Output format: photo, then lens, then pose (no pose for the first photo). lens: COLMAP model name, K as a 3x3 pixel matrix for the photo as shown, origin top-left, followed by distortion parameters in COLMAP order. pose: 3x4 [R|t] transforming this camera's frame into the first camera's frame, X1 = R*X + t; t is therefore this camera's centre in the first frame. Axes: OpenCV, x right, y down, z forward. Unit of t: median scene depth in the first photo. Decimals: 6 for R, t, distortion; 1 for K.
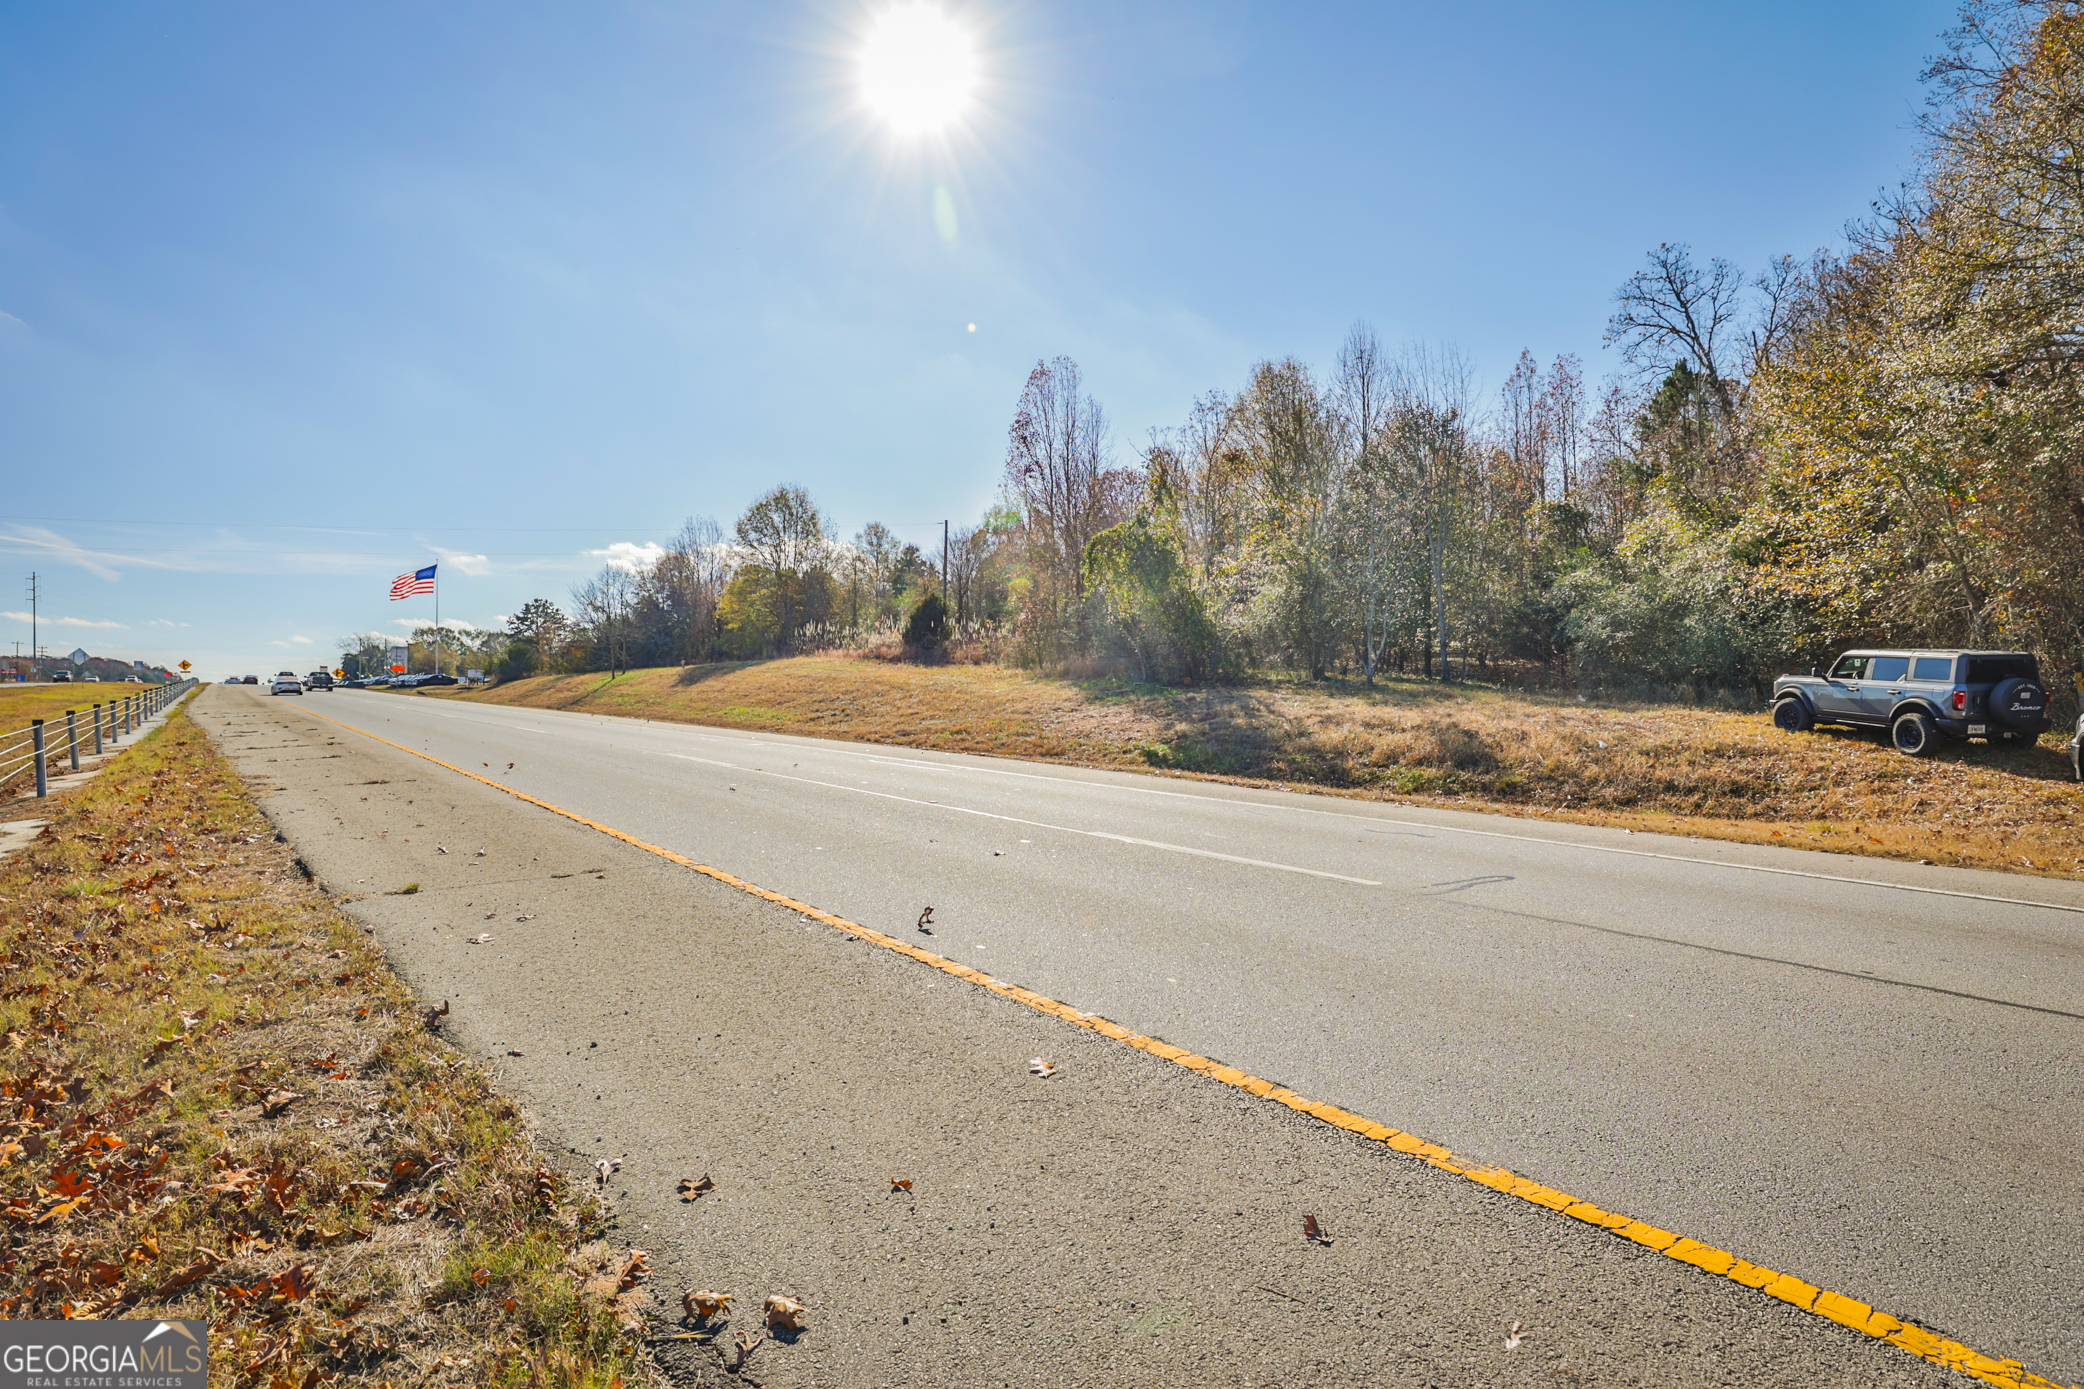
lens RADIAL K [[1025.2, 0, 1042.0], [0, 1025.2, 694.5], [0, 0, 1]] dist [-0.047331, 0.014413]
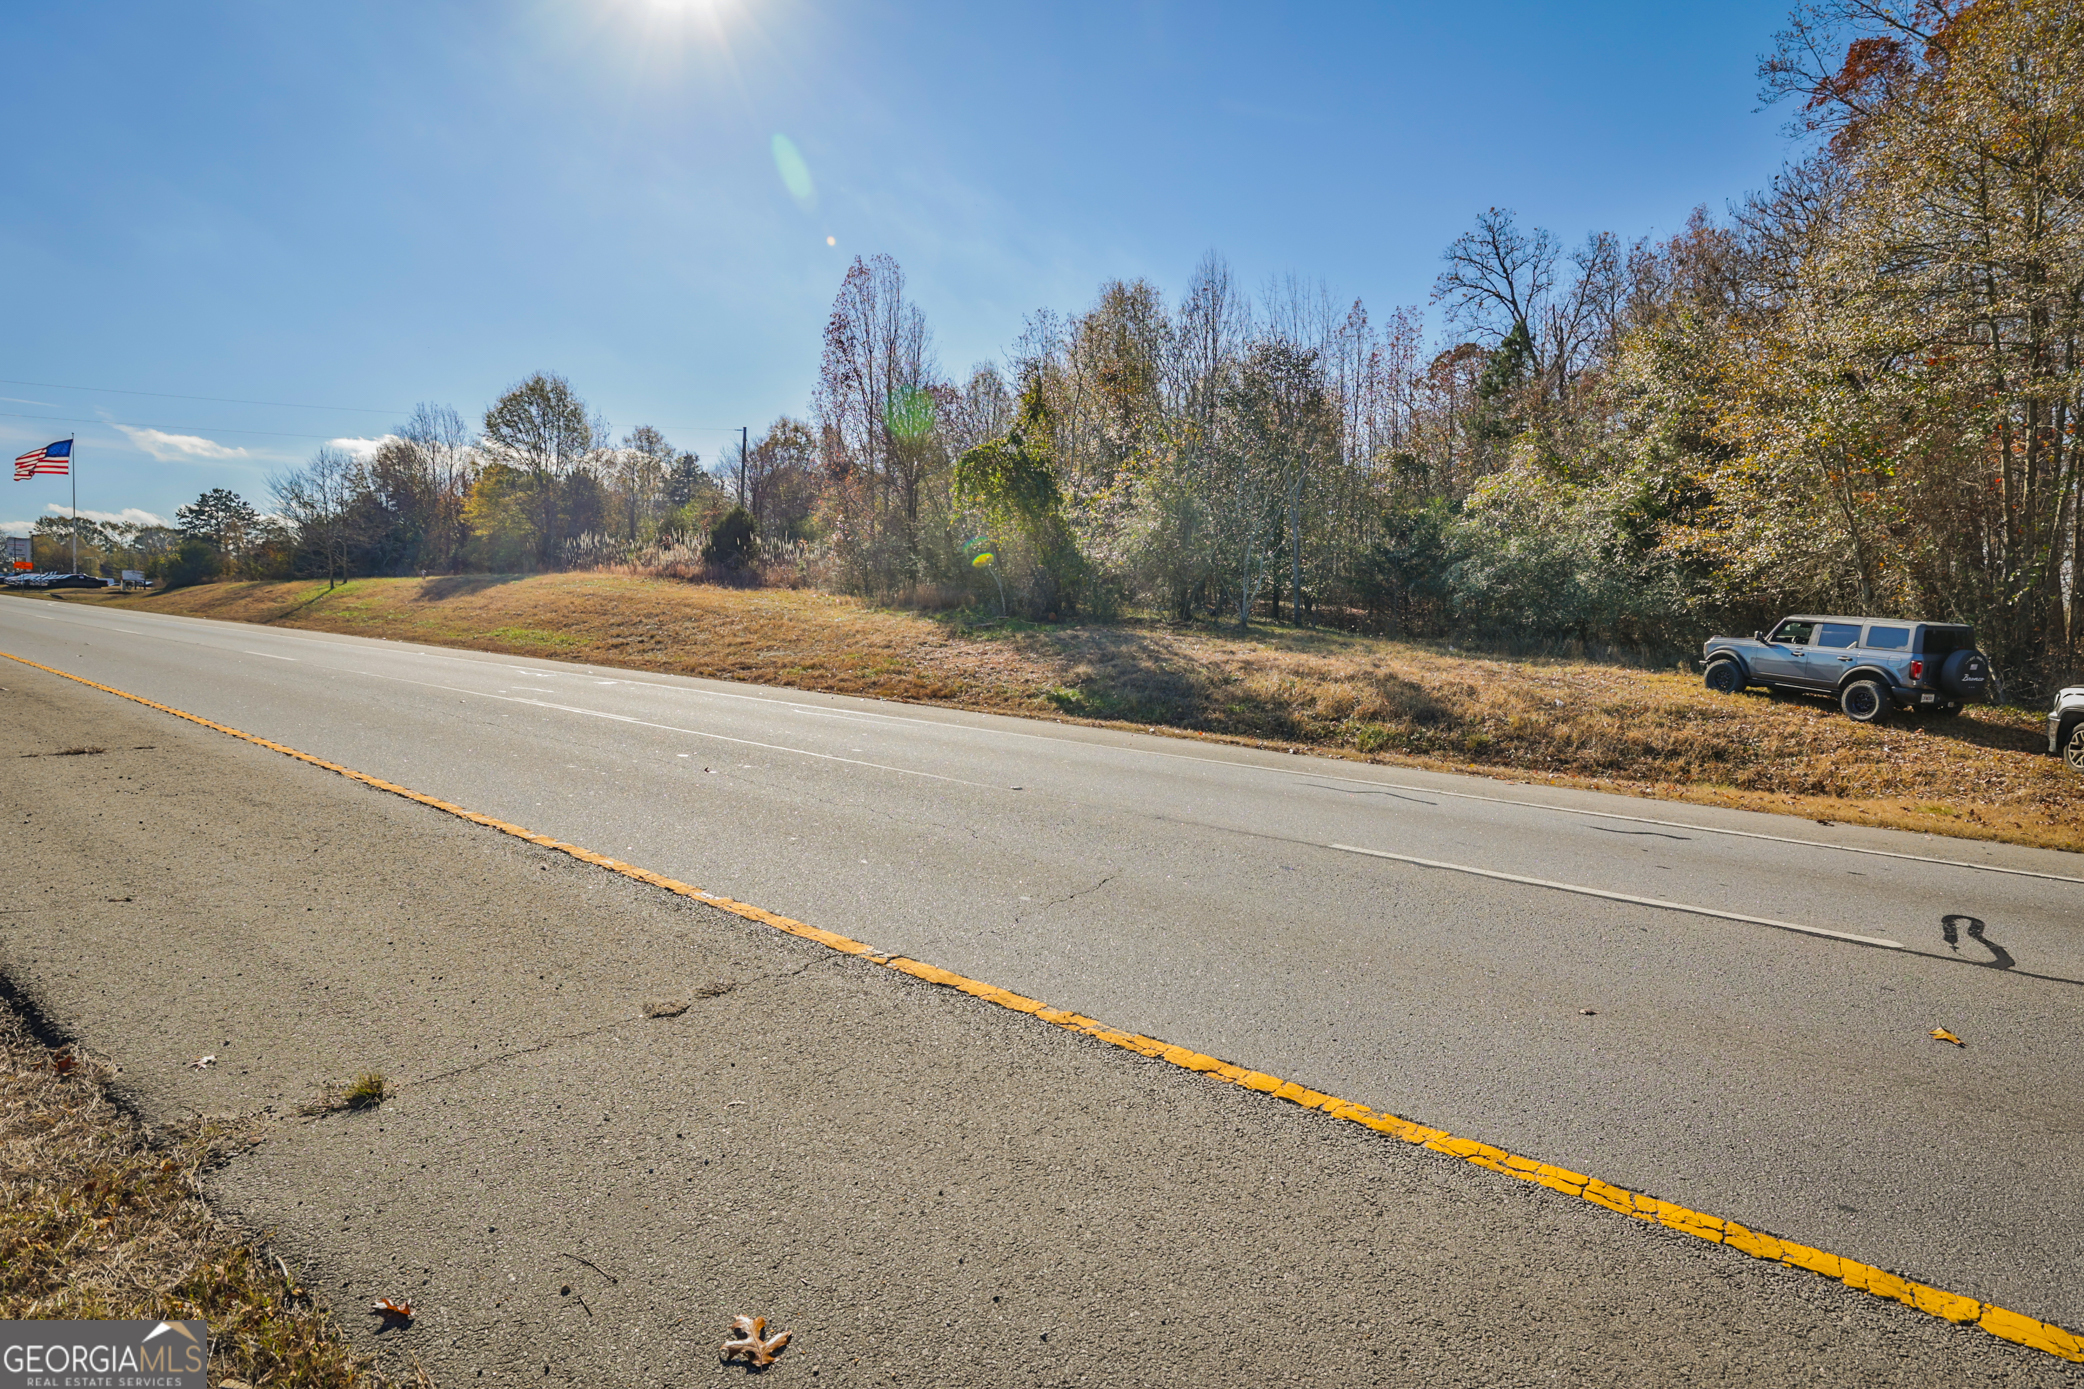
lens RADIAL K [[1026.4, 0, 1050.0], [0, 1026.4, 683.7], [0, 0, 1]] dist [-0.047400, 0.014319]
pose [[0.971252, 0.018801, 0.237308, -0.128669], [-0.032572, 0.997996, 0.054244, -0.004463], [-0.235813, -0.060414, 0.969919, 0.145544]]
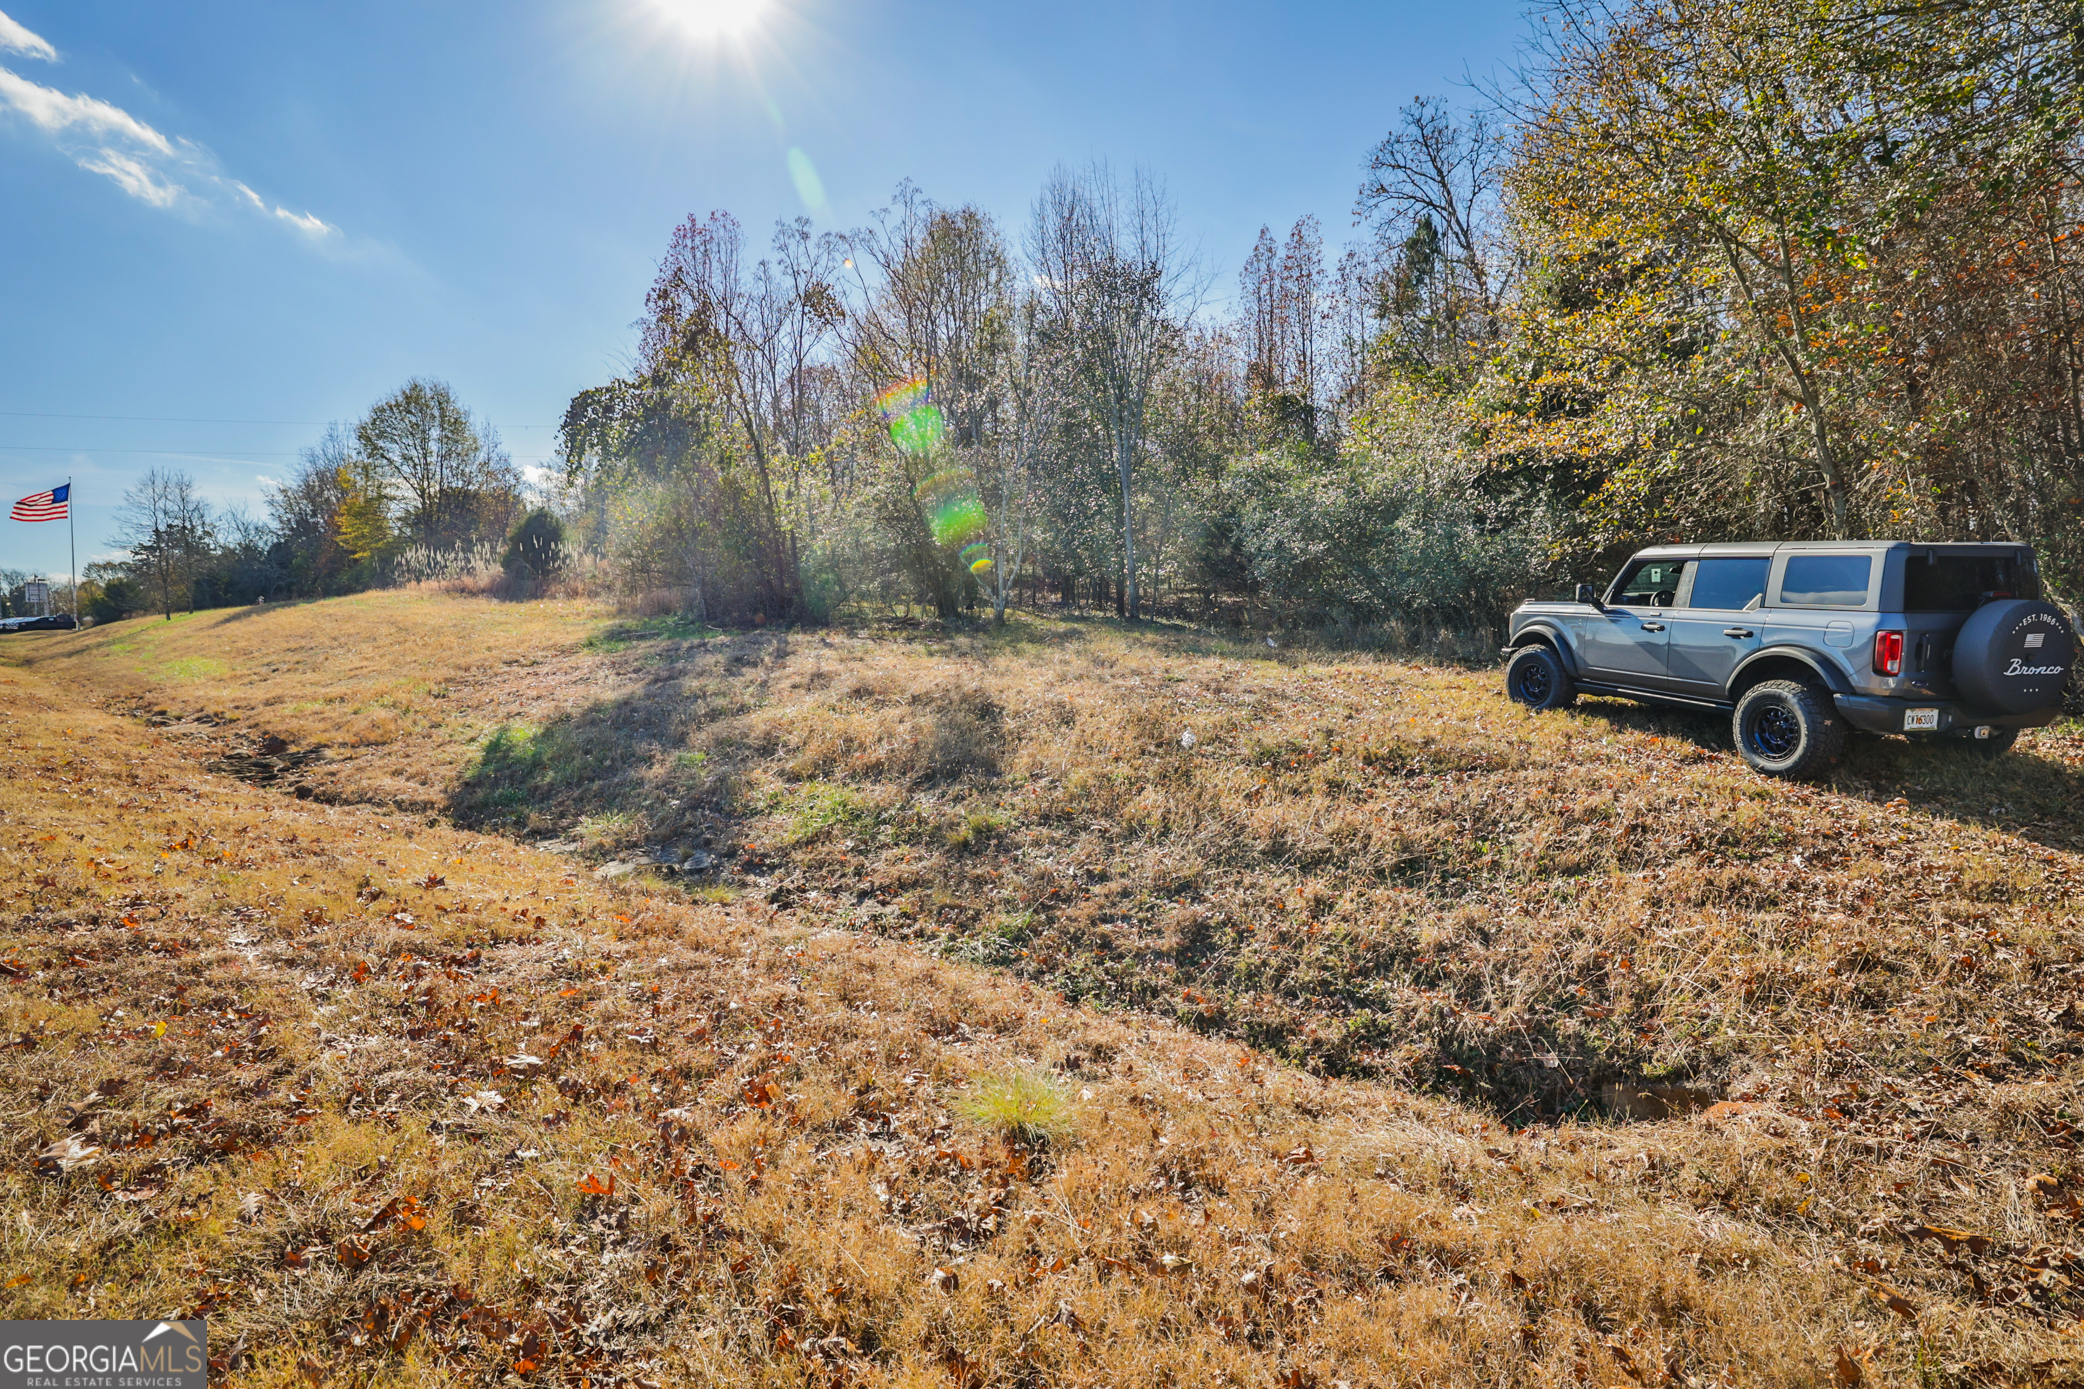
lens RADIAL K [[1025.2, 0, 1042.0], [0, 1025.2, 694.5], [0, 0, 1]] dist [-0.047331, 0.014413]
pose [[0.984216, -0.012386, 0.176537, 0.334842], [0.002581, 0.998446, 0.055660, -0.000472], [-0.176953, -0.054326, 0.982719, 0.440270]]
